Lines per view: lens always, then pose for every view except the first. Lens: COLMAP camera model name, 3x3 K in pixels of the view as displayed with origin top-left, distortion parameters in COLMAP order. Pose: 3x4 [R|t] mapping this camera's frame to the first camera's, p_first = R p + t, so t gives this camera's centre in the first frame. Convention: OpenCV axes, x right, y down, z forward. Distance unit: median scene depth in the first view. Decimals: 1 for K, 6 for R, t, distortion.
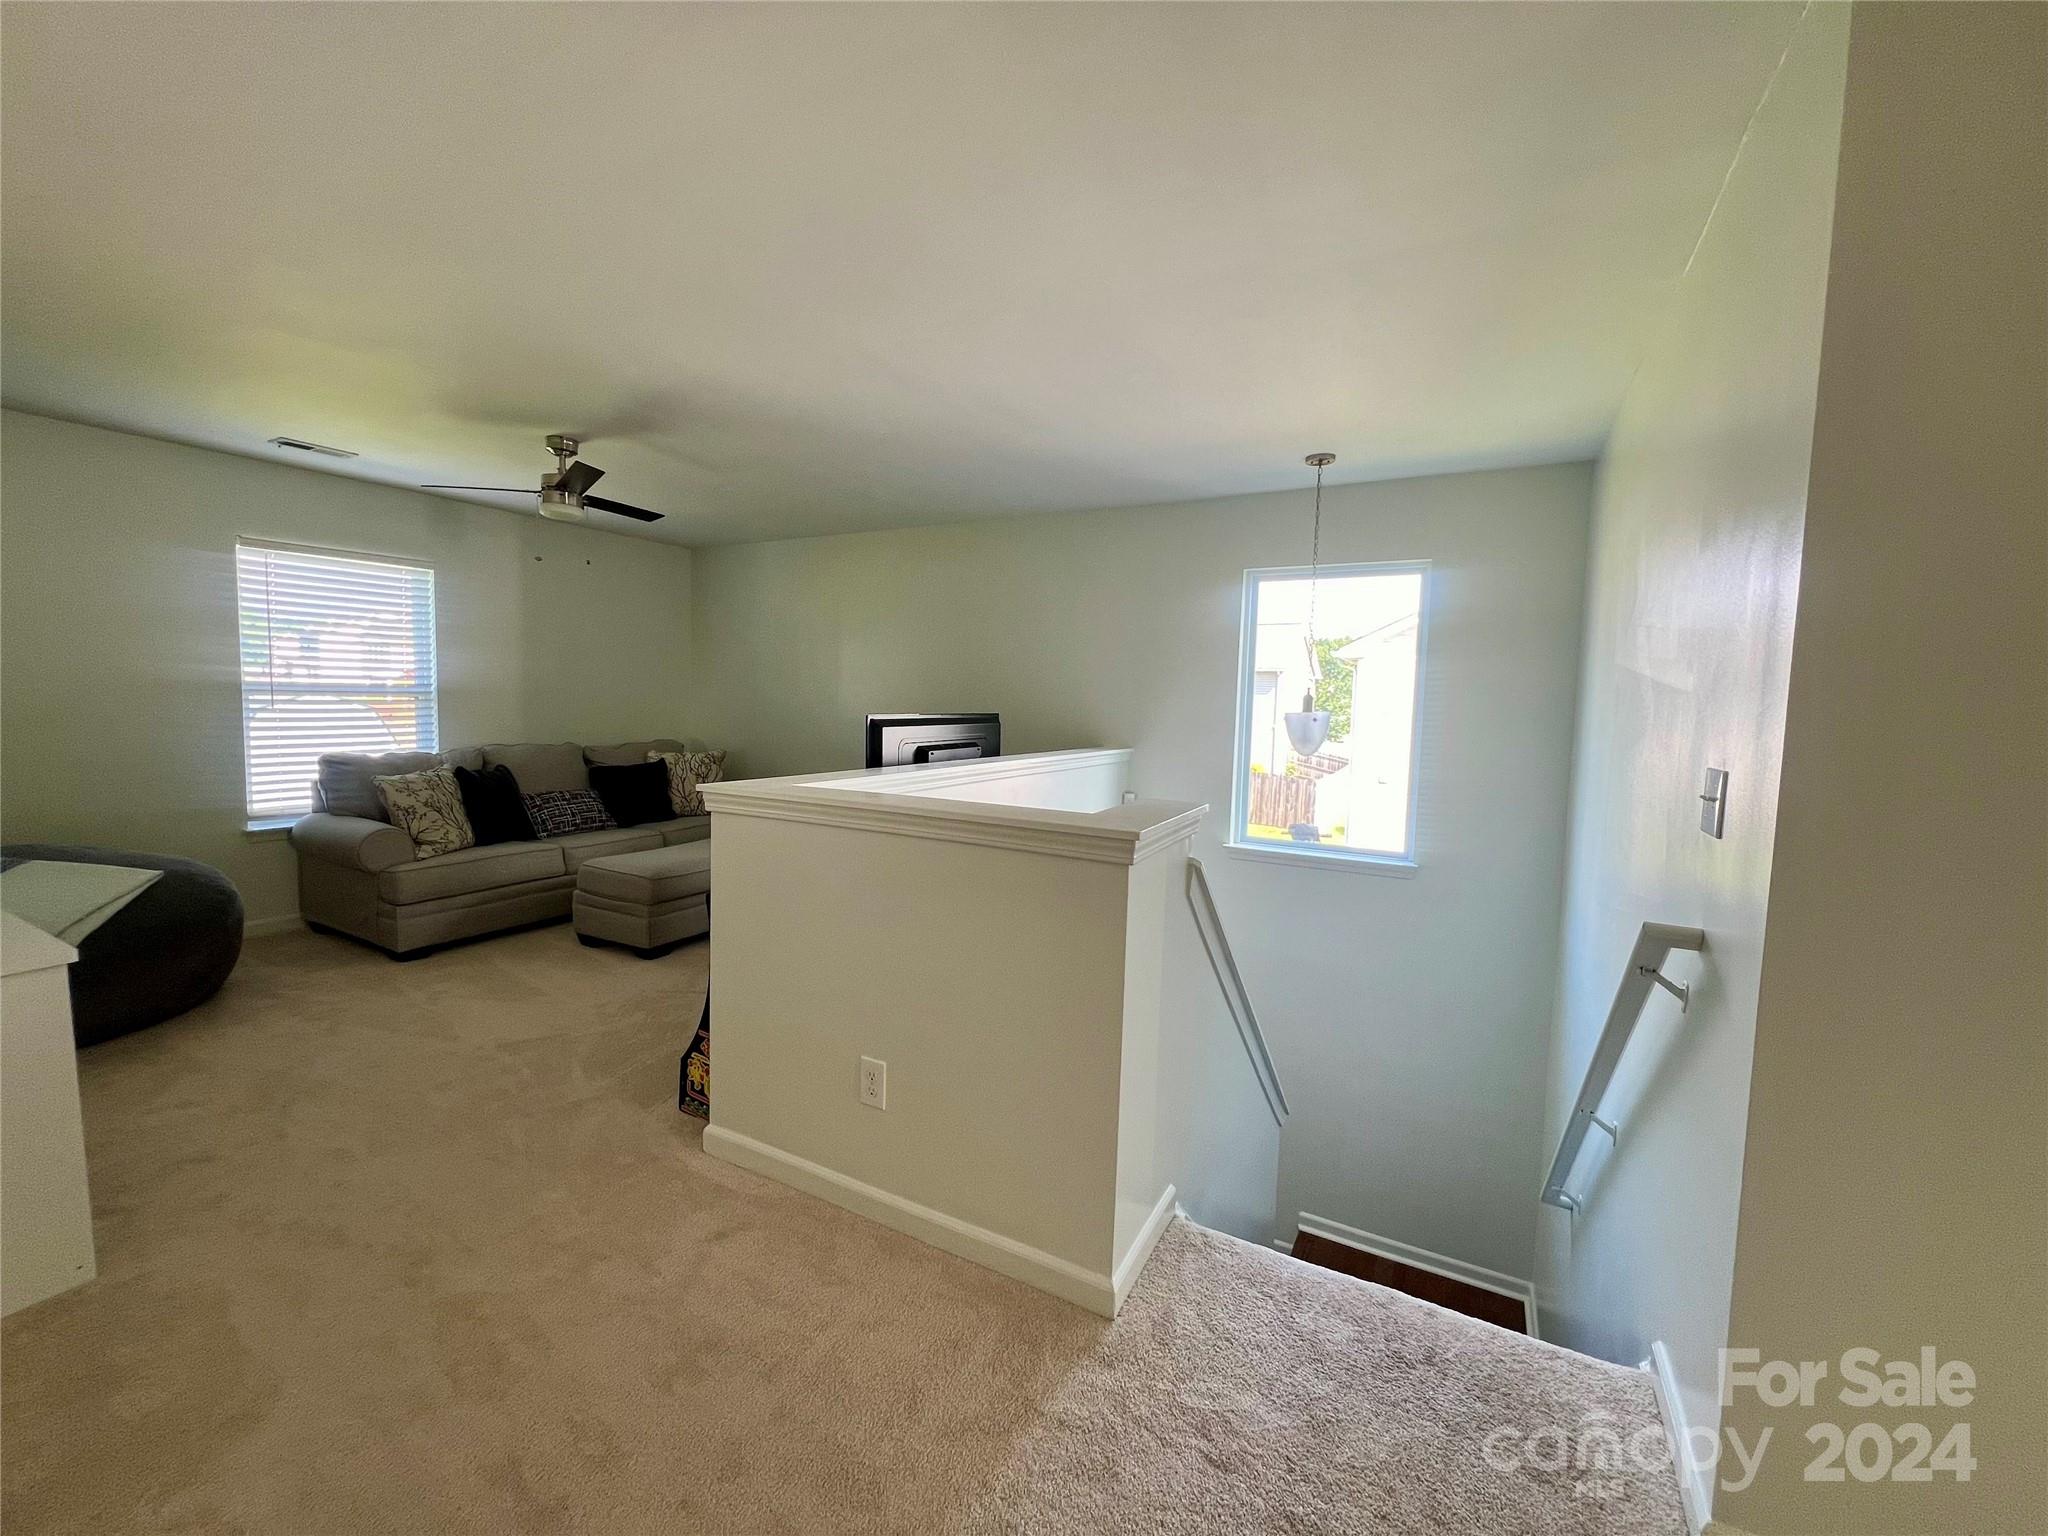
lens RADIAL K [[817.3, 0, 1016.6], [0, 817.3, 750.6], [0, 0, 1]] dist [0.001269, 0.000381]
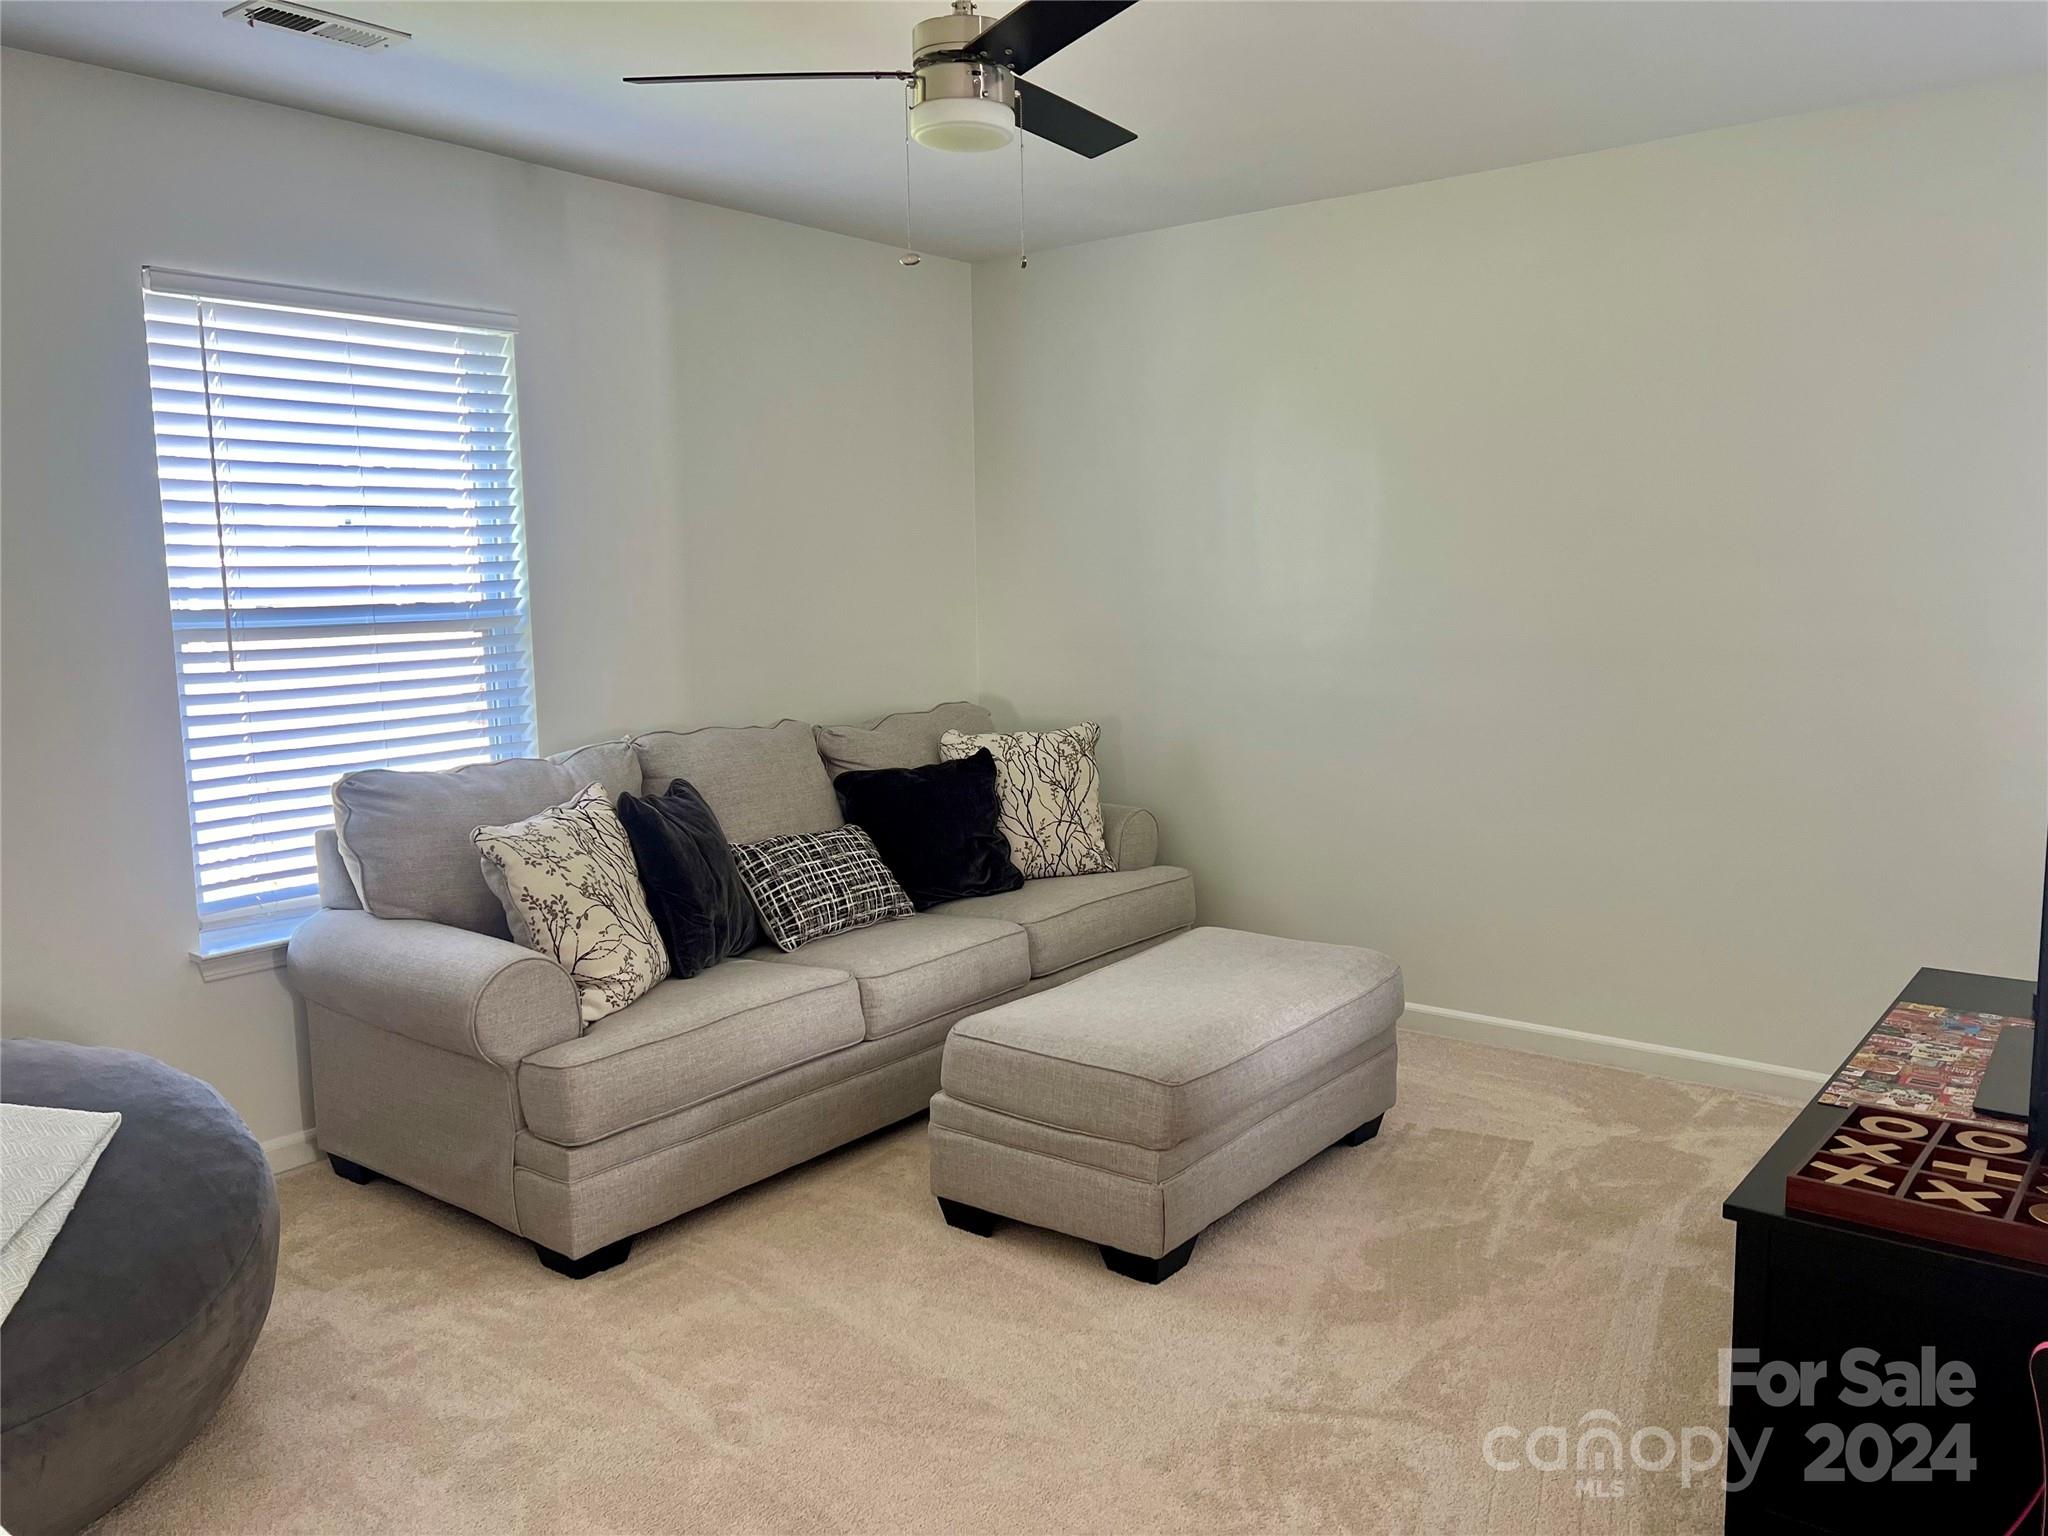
lens RADIAL K [[1517.2, 0, 1024.0], [0, 1517.2, 768.0], [0, 0, 1]] dist [0.071359, -0.090315]
pose [[0.987649, -0.020140, -0.155384, -0.369526], [0.029880, 0.997715, 0.060600, -0.037111], [0.153809, -0.064494, 0.985994, 0.261654]]
